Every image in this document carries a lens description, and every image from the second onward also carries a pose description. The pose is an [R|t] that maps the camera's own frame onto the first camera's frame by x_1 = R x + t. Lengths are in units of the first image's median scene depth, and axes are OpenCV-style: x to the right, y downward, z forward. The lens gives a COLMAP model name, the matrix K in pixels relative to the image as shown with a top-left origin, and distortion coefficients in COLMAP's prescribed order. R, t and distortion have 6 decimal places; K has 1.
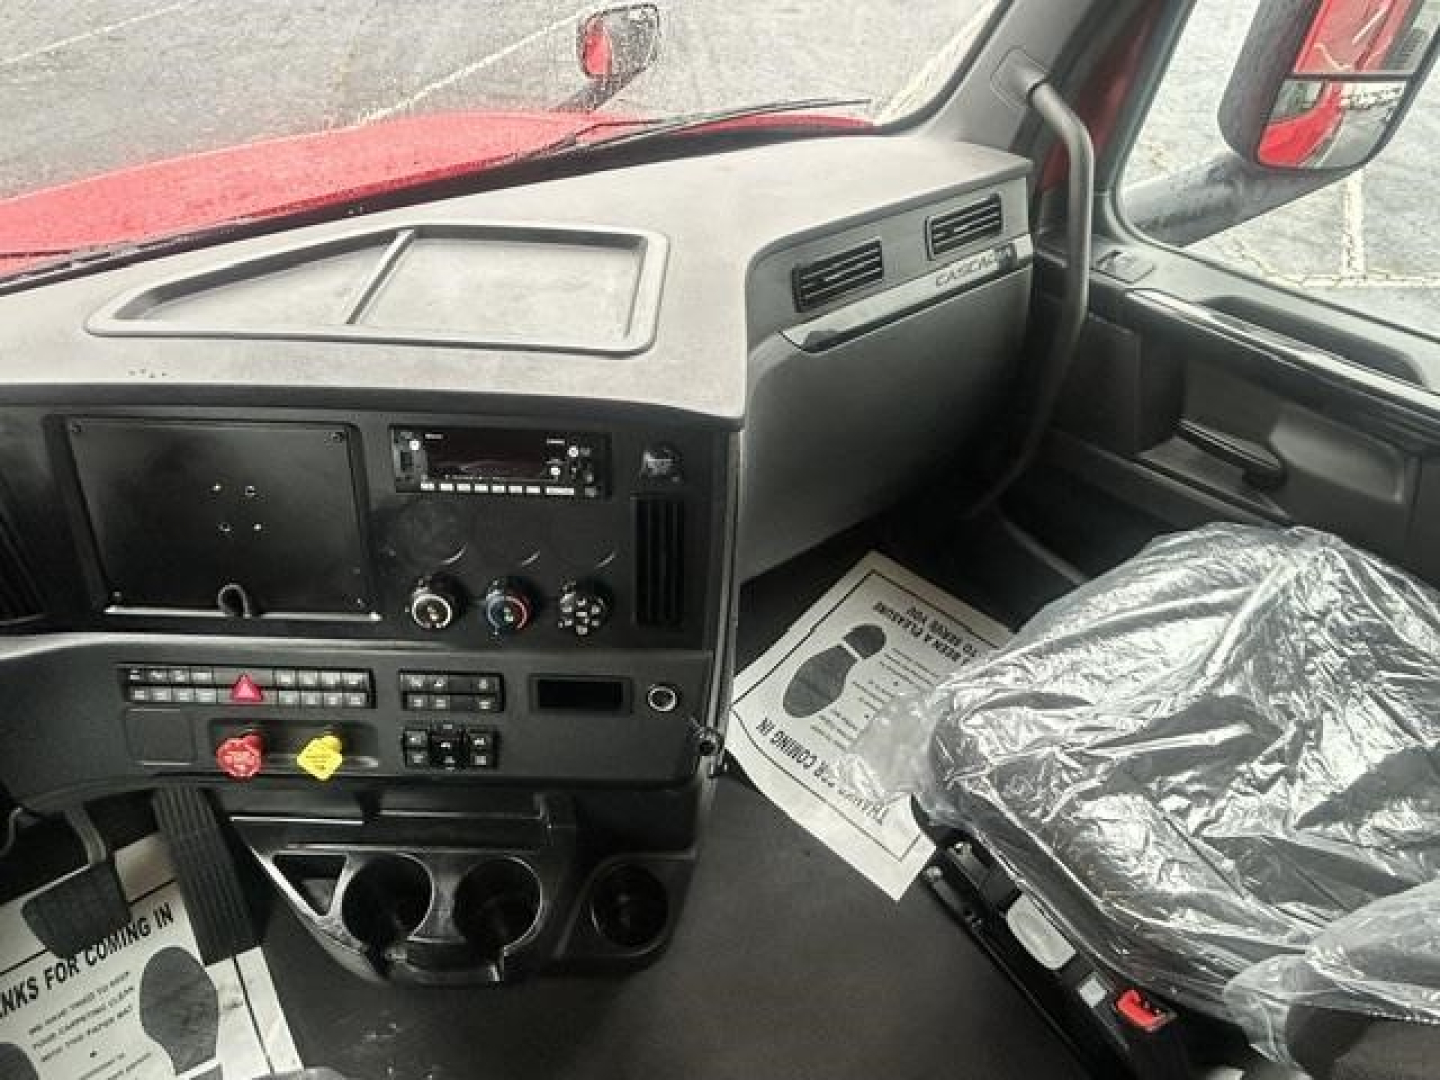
lens RADIAL K [[910.1, 0, 718.4], [0, 910.1, 513.6], [0, 0, 1]] dist [-0.002987, -0.000941]
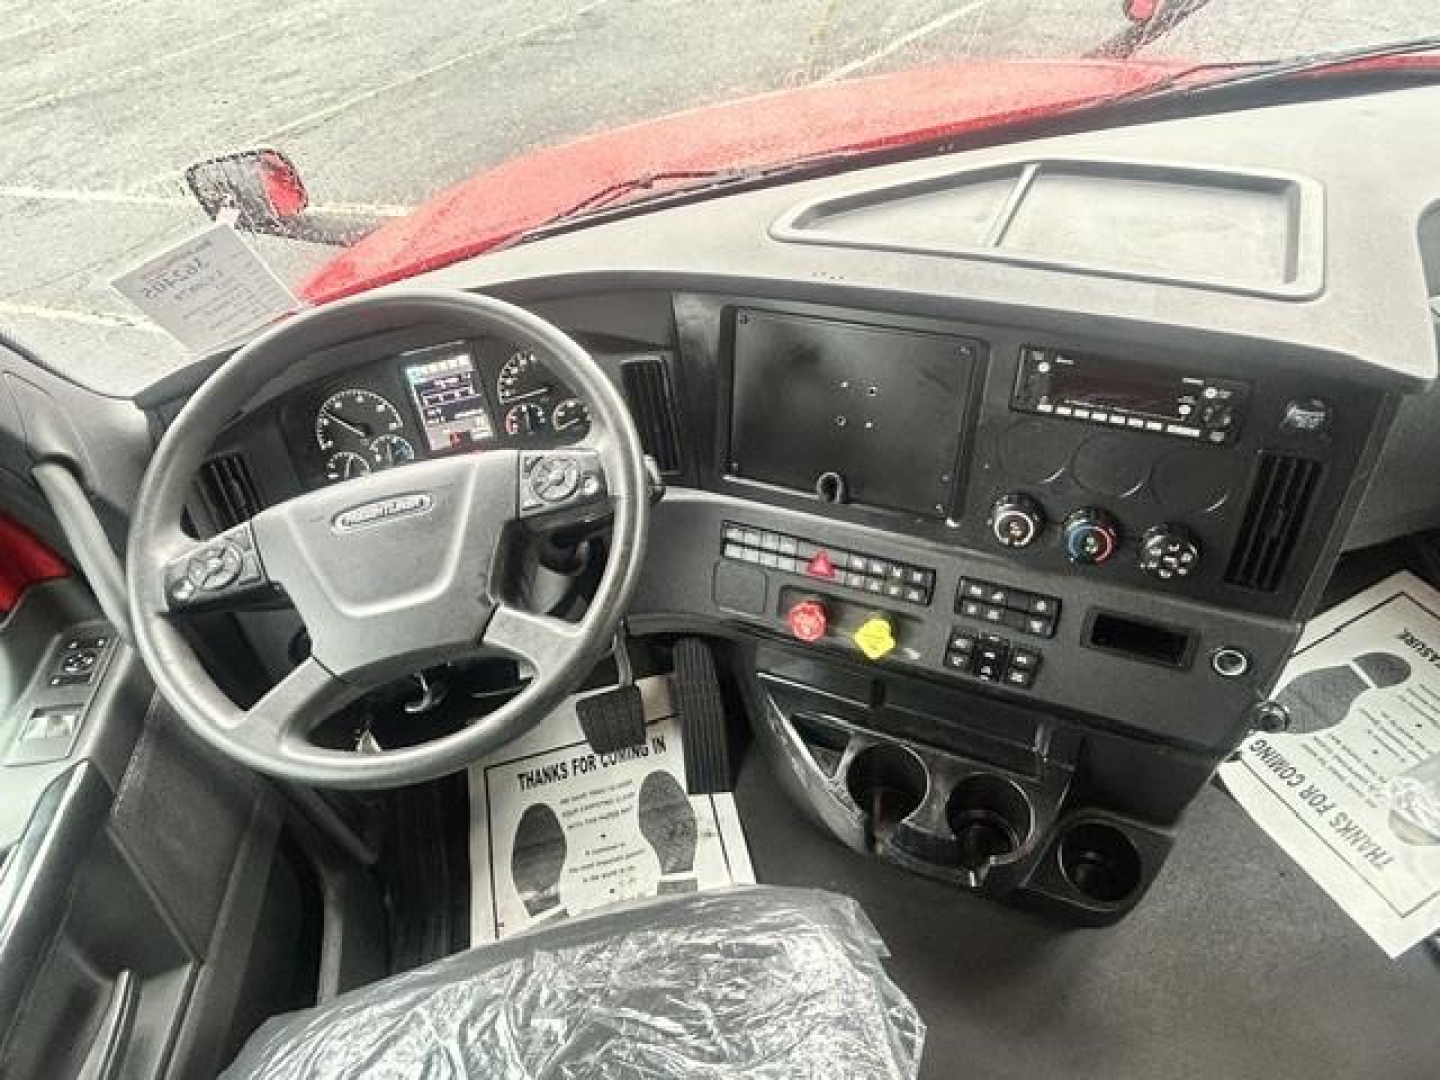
lens RADIAL K [[898.0, 0, 720.1], [0, 898.0, 525.1], [0, 0, 1]] dist [0.005852, -0.001003]
pose [[0.909392, 0.186456, -0.371806, -0.220922], [-0.168541, 0.982407, 0.080434, 0.072907], [0.380263, -0.010481, 0.924819, -0.088703]]
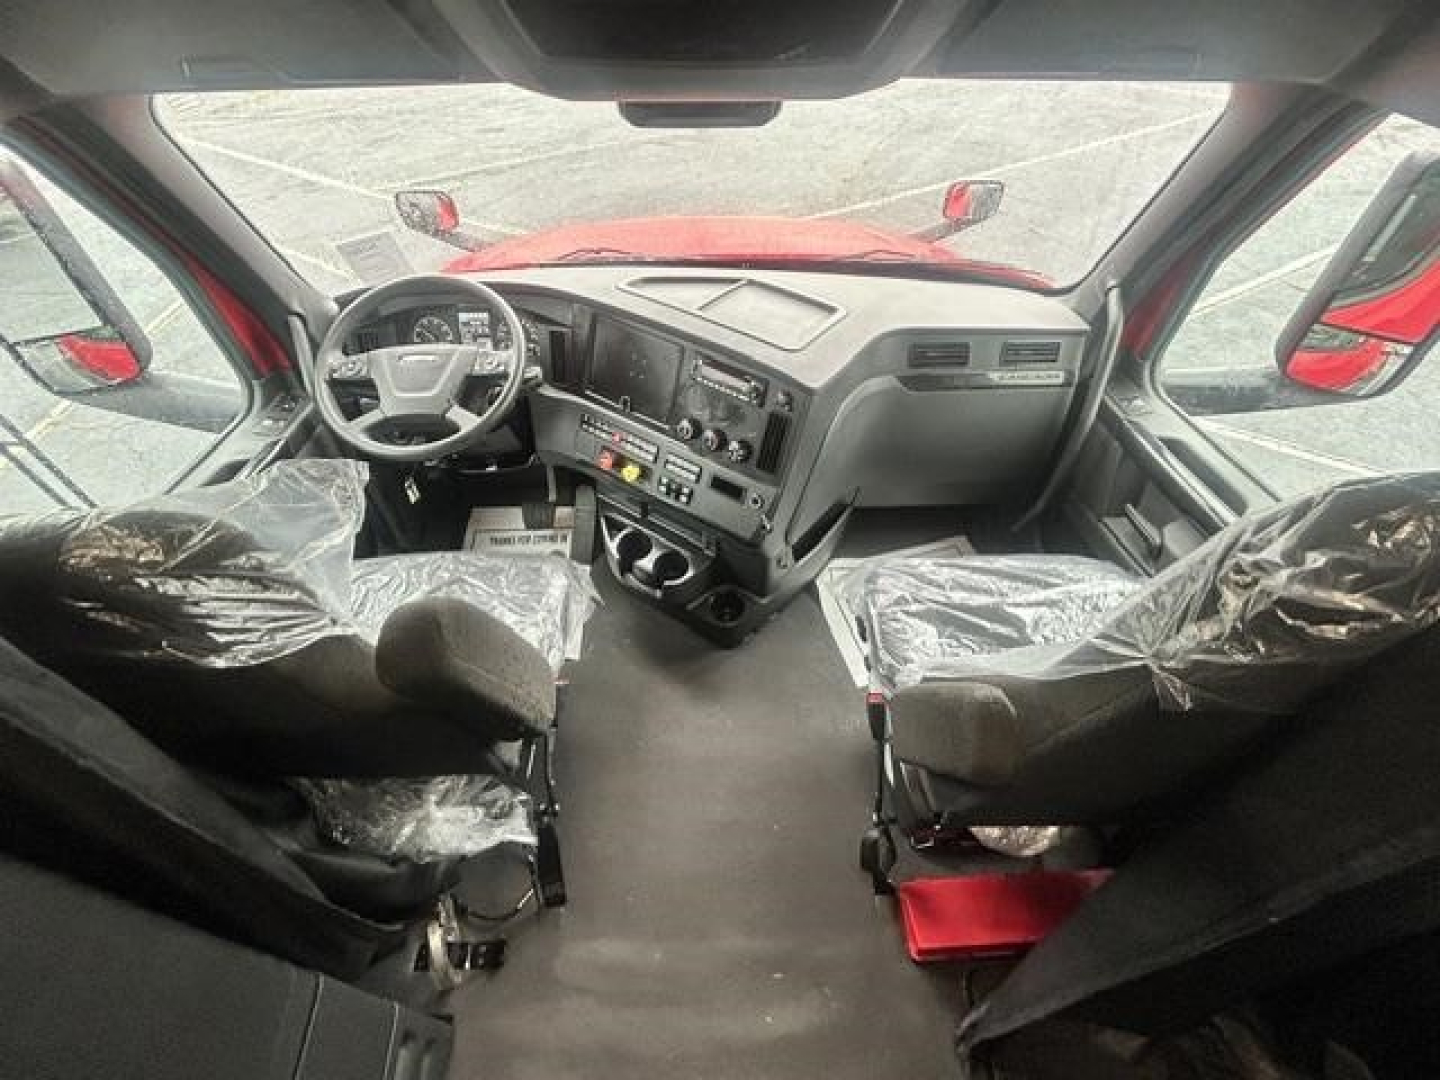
lens RADIAL K [[636.1, 0, 717.0], [0, 636.1, 521.0], [0, 0, 1]] dist [0.001018, 0.000089]
pose [[0.836903, 0.388956, -0.385106, 0.482810], [-0.374528, 0.920019, 0.115303, 0.096225], [0.399152, 0.047736, 0.915641, -0.498531]]
